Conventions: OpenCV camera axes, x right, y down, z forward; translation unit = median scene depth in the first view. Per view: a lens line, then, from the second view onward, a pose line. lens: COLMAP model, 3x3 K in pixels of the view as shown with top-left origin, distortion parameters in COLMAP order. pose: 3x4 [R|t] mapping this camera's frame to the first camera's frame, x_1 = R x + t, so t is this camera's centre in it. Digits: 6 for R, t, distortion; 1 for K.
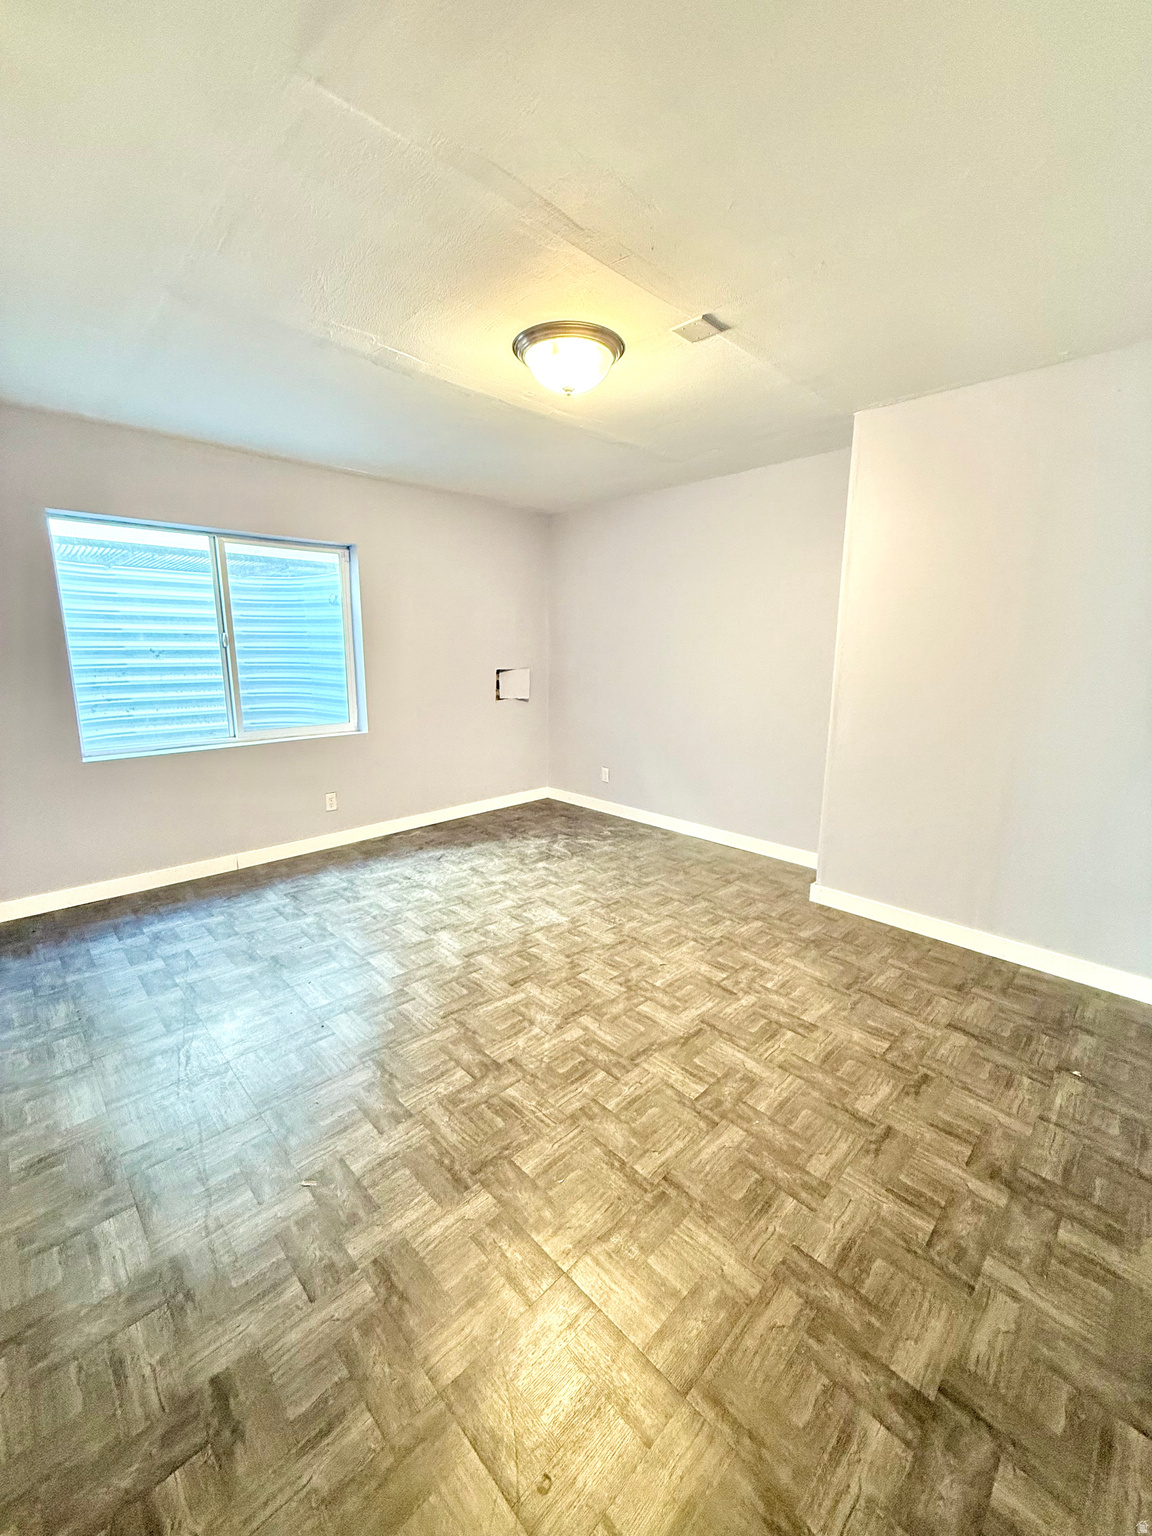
lens RADIAL K [[611.5, 0, 576.1], [0, 611.5, 766.6], [0, 0, 1]] dist [-0.000629, 0.000244]
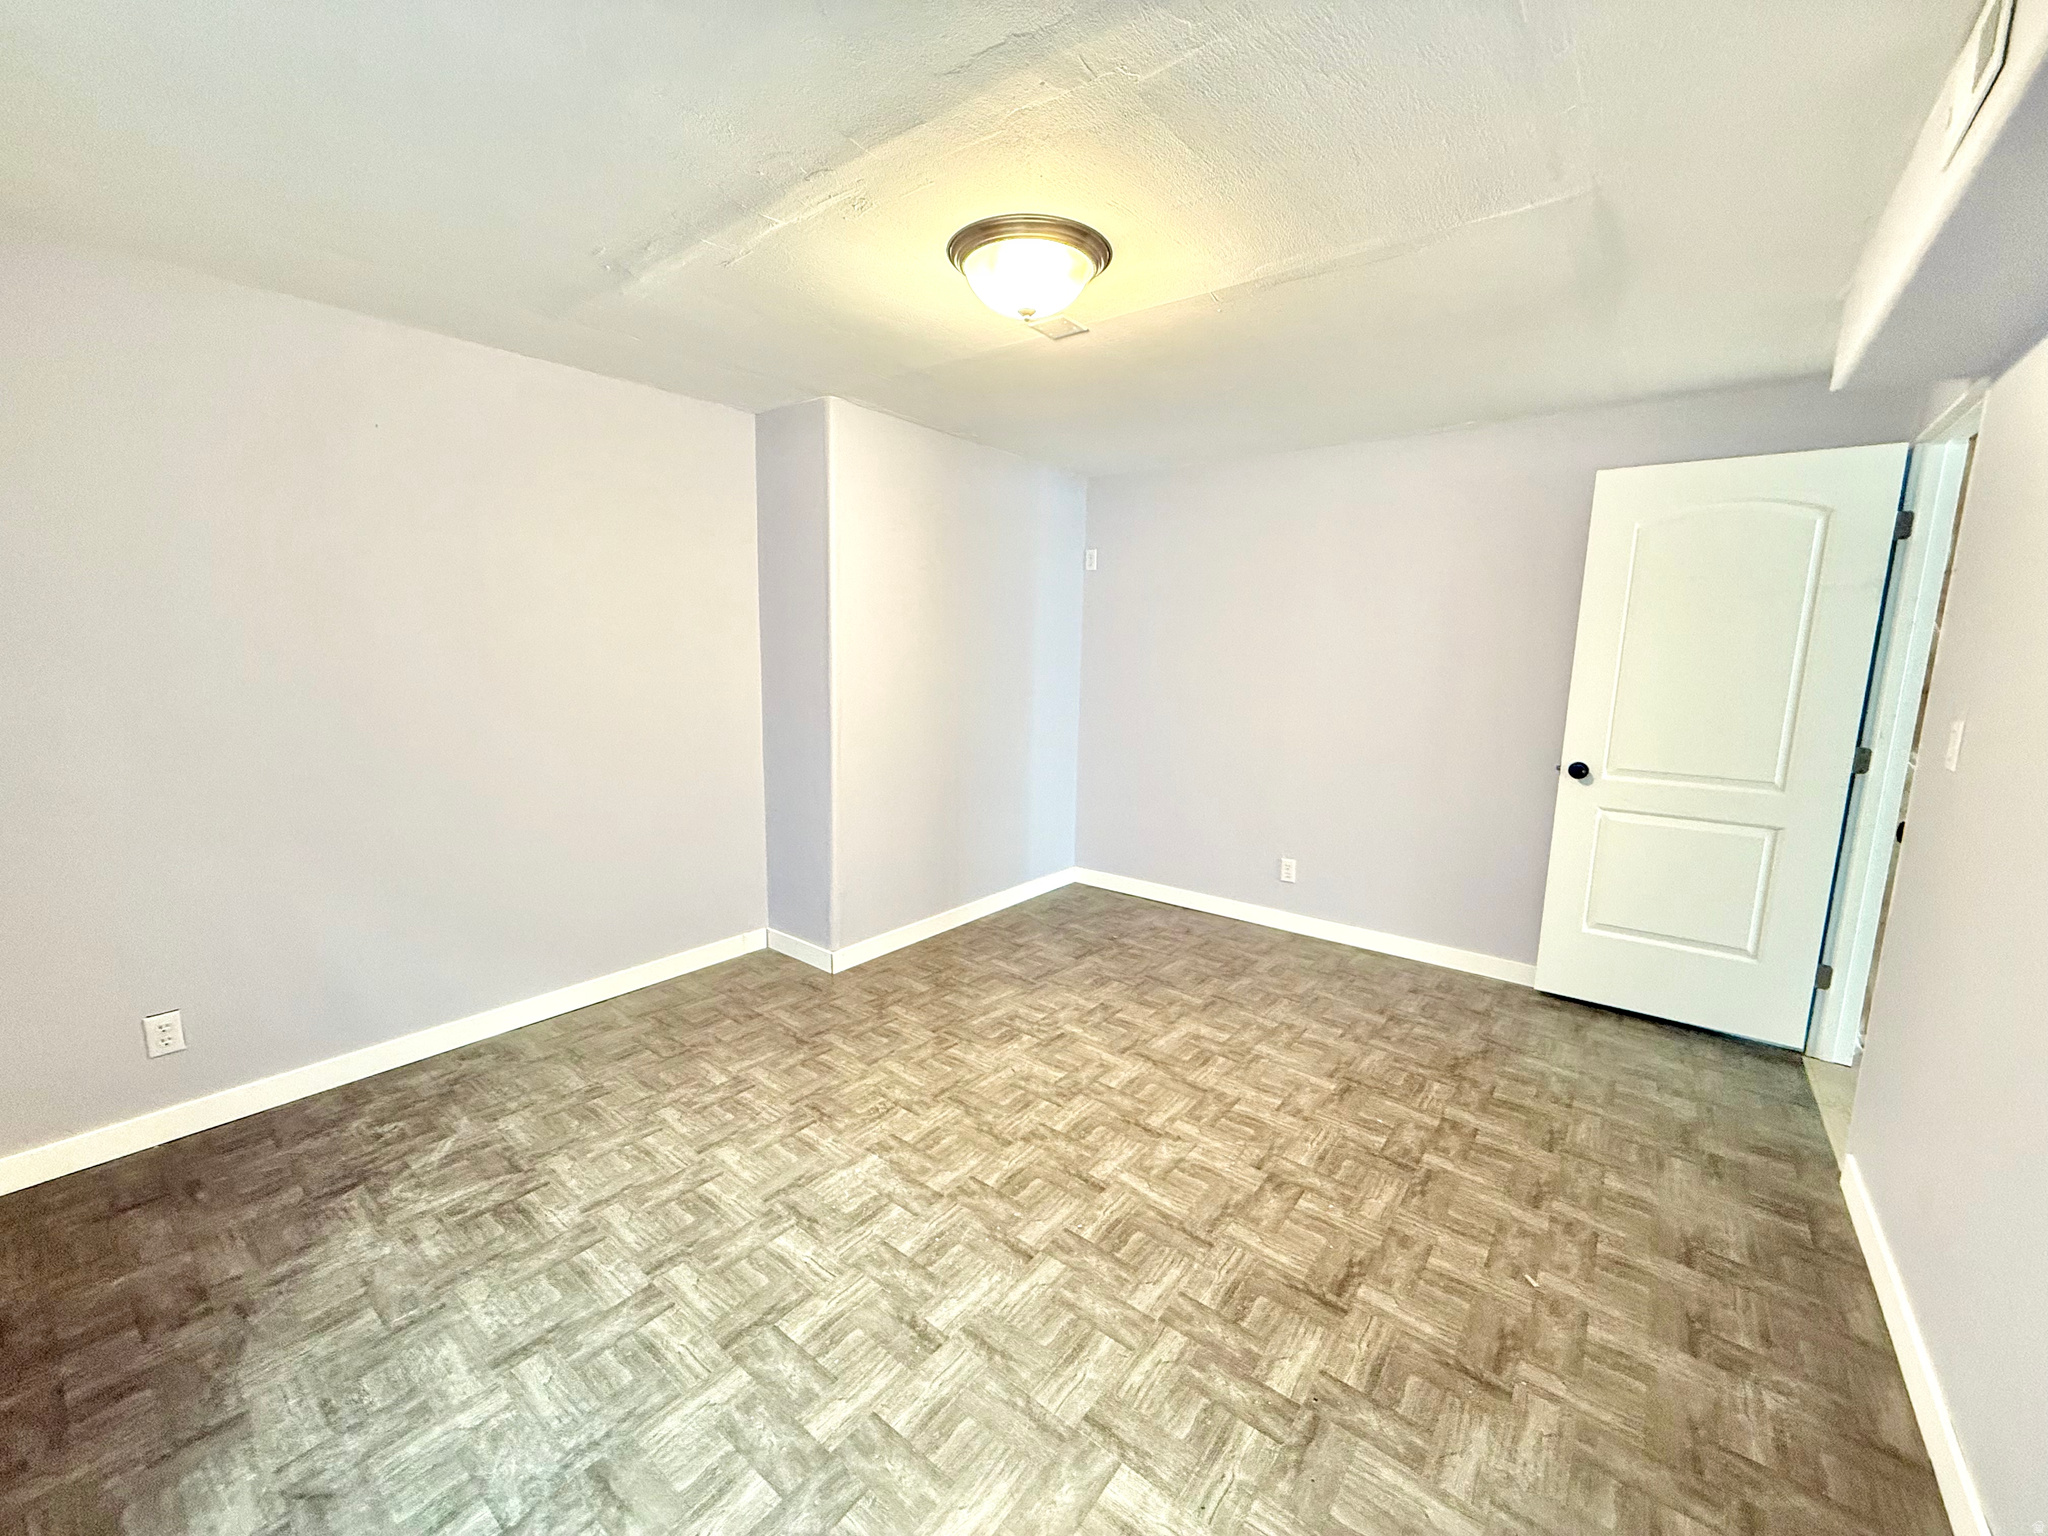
lens RADIAL K [[815.4, 0, 1023.4], [0, 815.4, 769.8], [0, 0, 1]] dist [-0.000629, 0.000244]
pose [[-0.124172, -0.162340, 0.978891, -0.764551], [0.176873, 0.967105, 0.182822, -0.225738], [-0.976370, 0.195840, -0.091374, 0.923014]]
